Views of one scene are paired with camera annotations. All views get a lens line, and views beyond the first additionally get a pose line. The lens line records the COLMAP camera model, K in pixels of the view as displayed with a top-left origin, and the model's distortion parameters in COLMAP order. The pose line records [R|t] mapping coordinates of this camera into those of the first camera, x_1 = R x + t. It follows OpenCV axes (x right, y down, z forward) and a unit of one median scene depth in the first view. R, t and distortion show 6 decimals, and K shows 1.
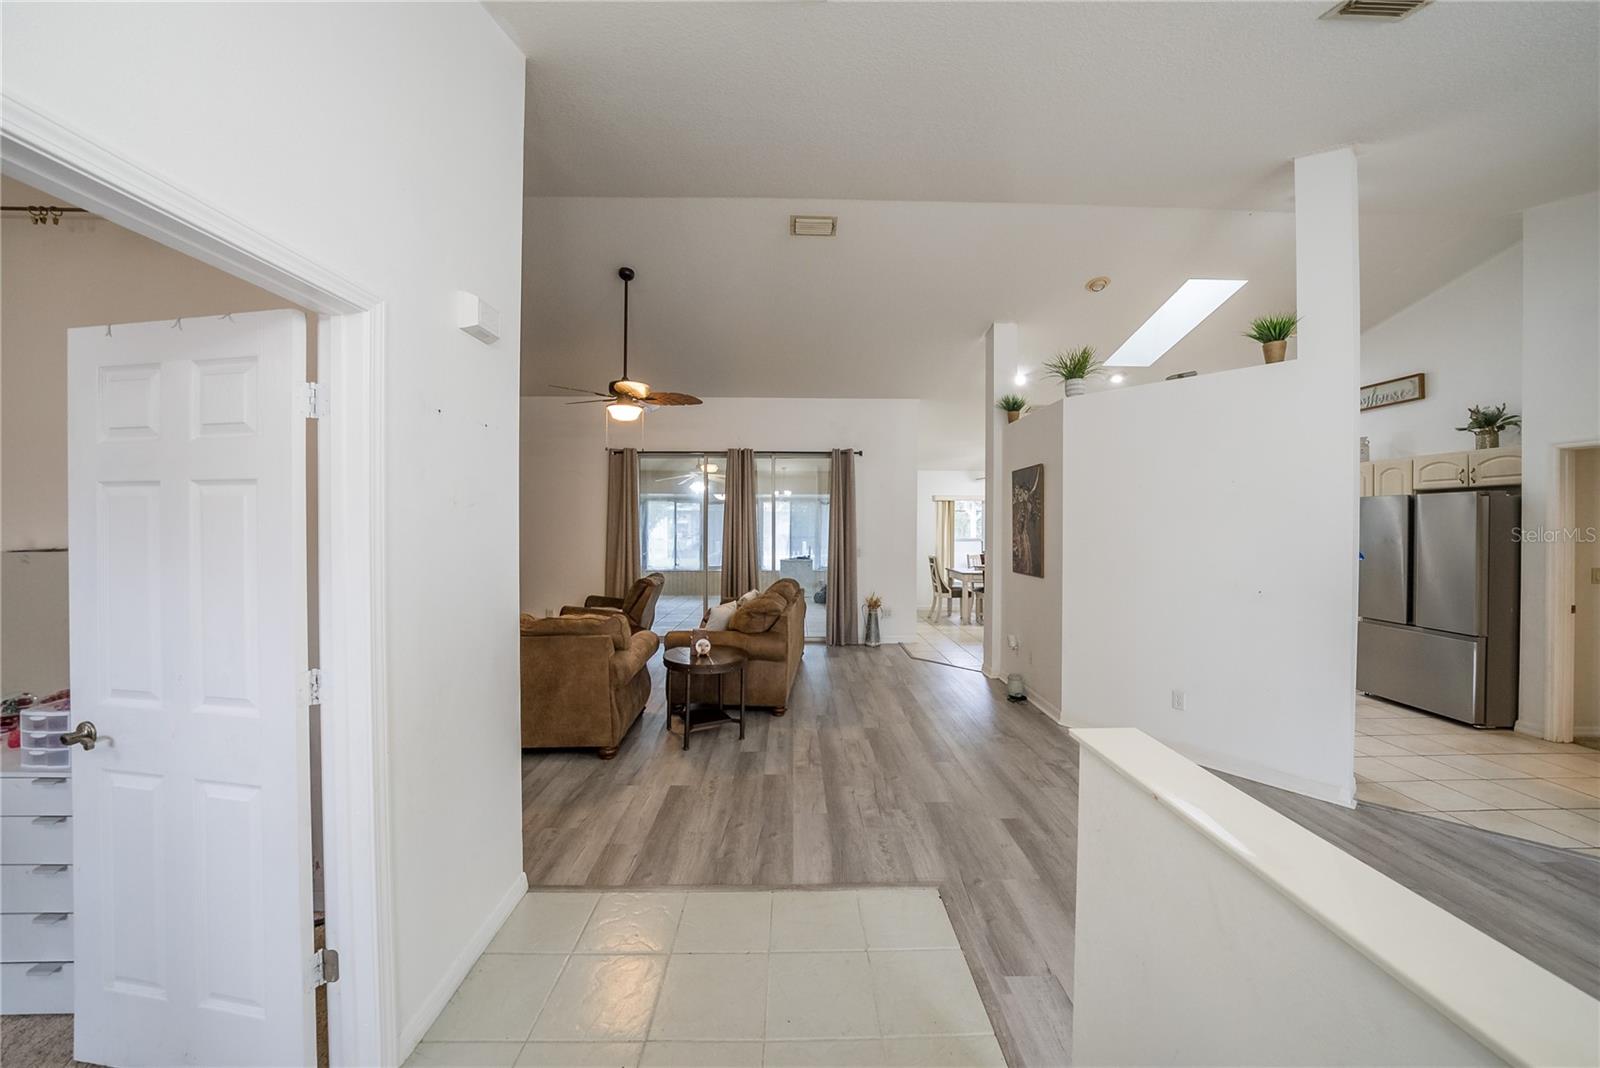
lens RADIAL K [[558.7, 0, 802.0], [0, 558.7, 521.9], [0, 0, 1]] dist [-0.022004, 0.001499]
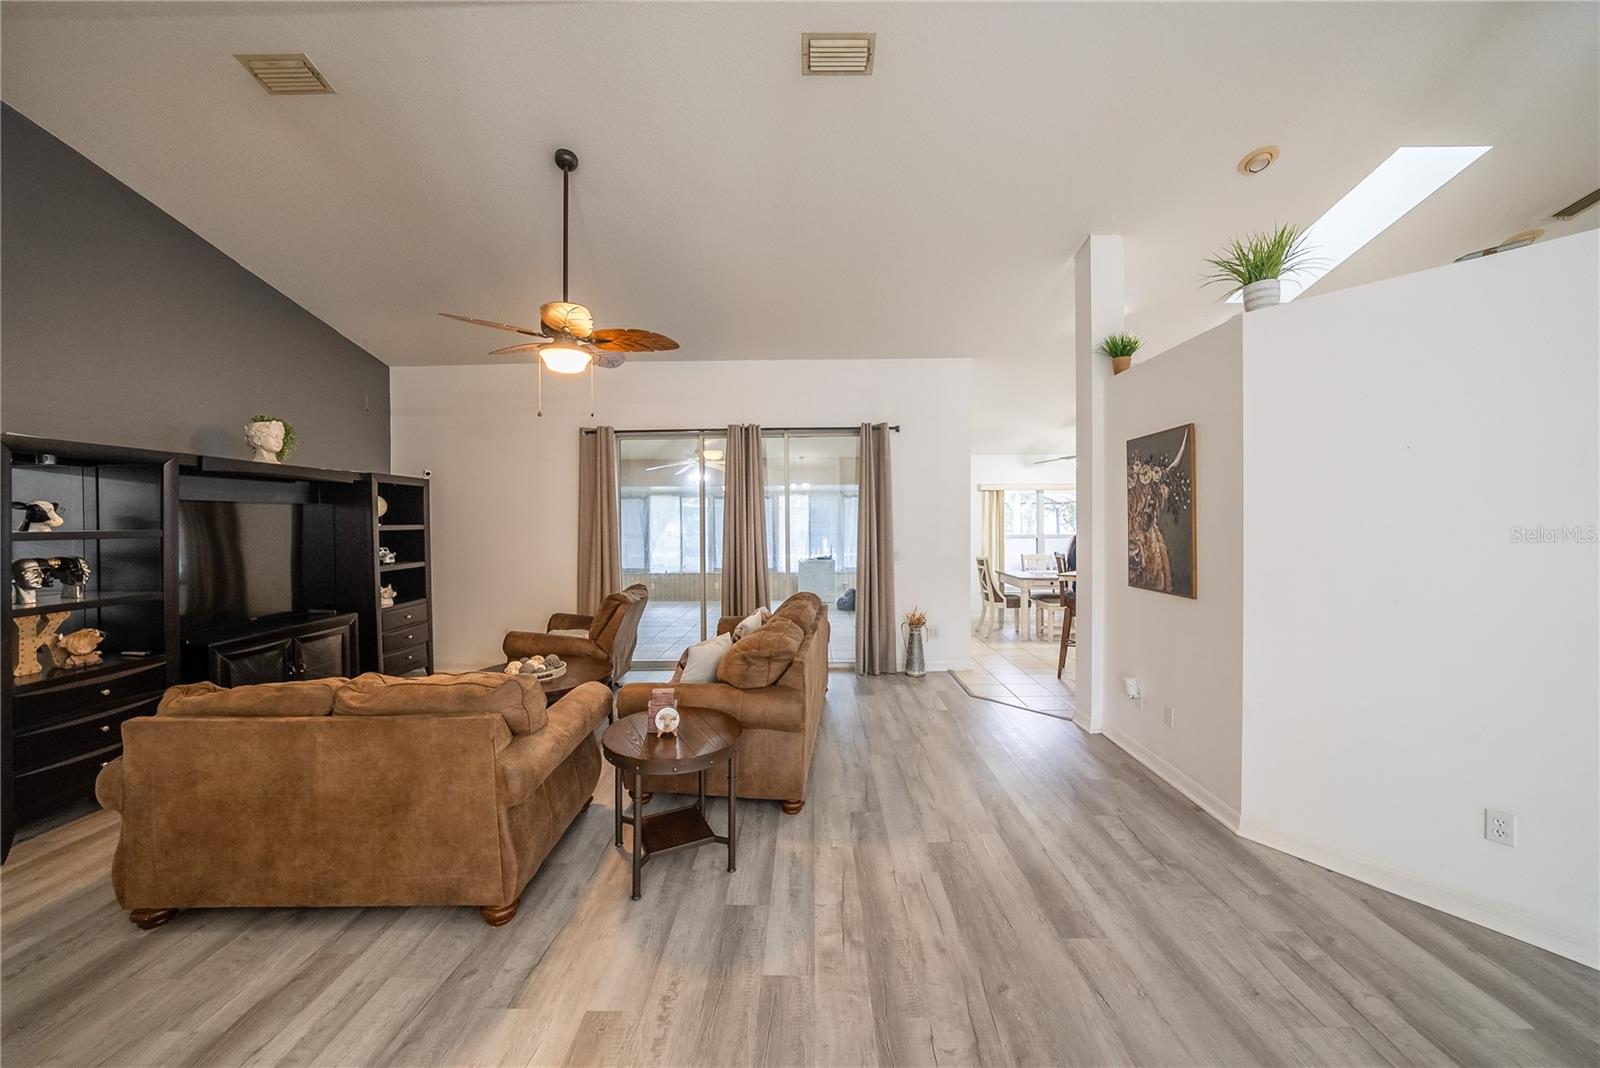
lens RADIAL K [[558.7, 0, 806.7], [0, 558.7, 523.1], [0, 0, 1]] dist [-0.022004, 0.001499]
pose [[0.999589, -0.010536, -0.026662, -0.003810], [0.010774, 0.999903, 0.008784, 0.001450], [0.026566, -0.009068, 0.999606, 0.348738]]
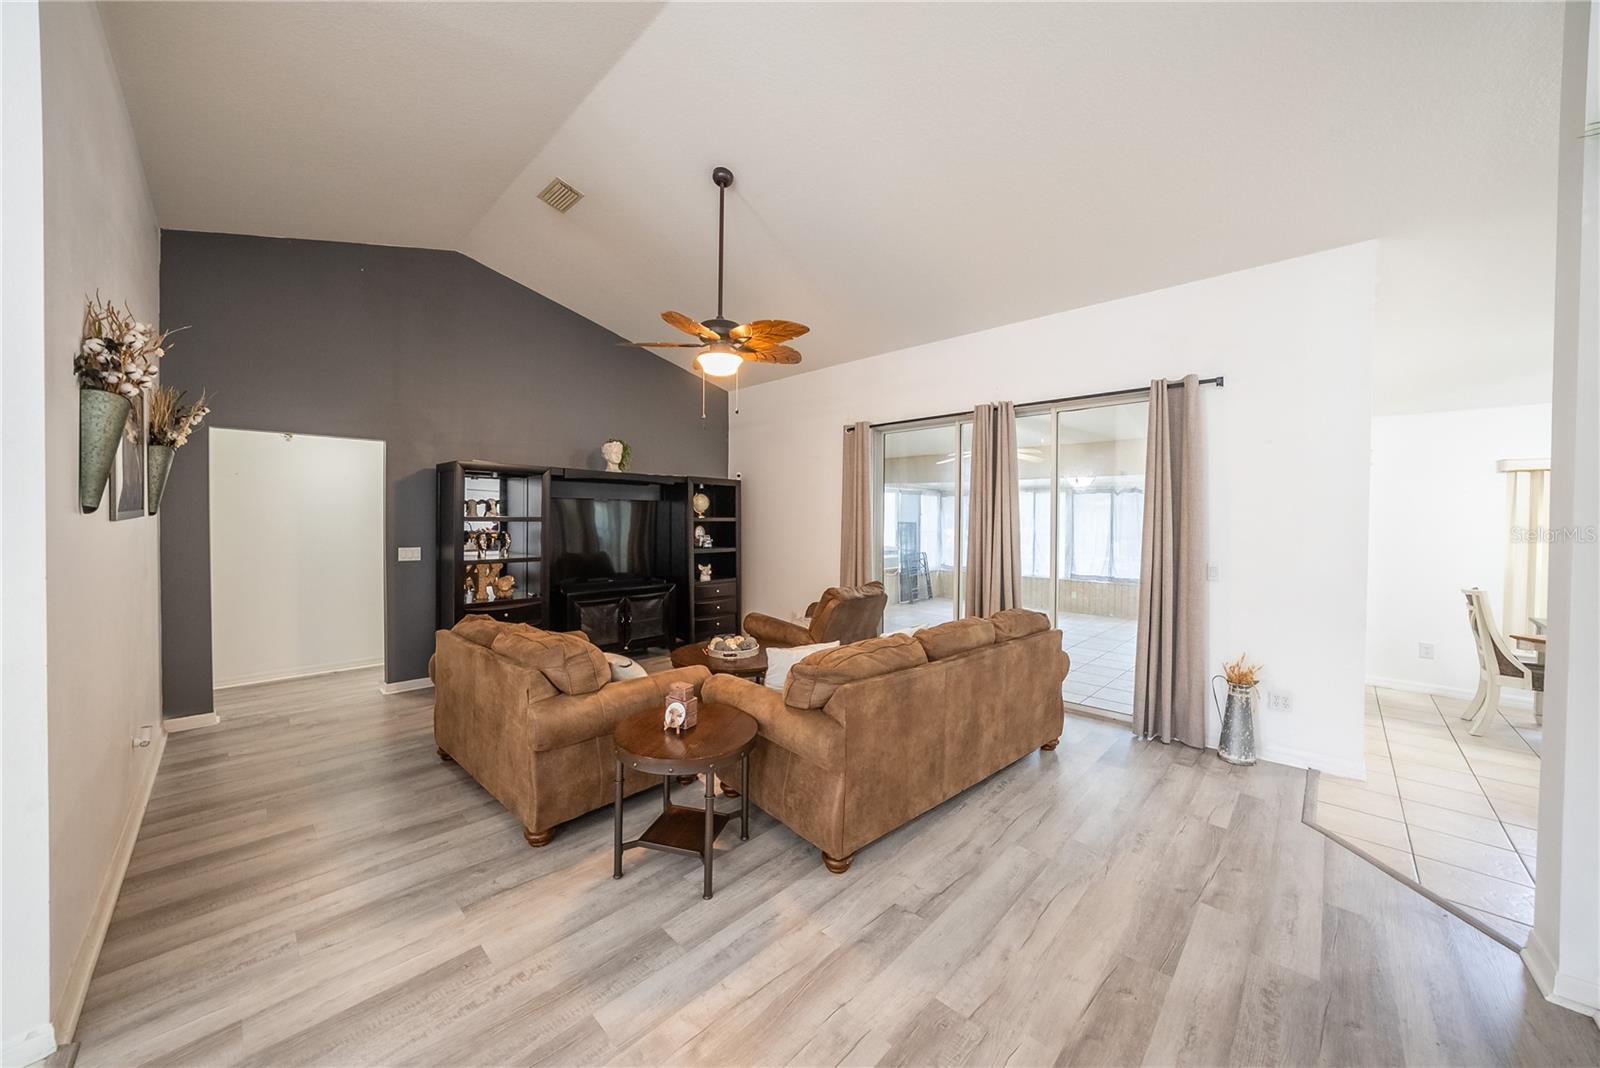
lens RADIAL K [[558.7, 0, 799.7], [0, 558.7, 523.6], [0, 0, 1]] dist [-0.022004, 0.001499]
pose [[0.713285, 0.010005, -0.700803, 0.305882], [-0.003555, 0.999937, 0.010657, 0.006908], [0.700865, -0.005110, 0.713275, 0.593508]]
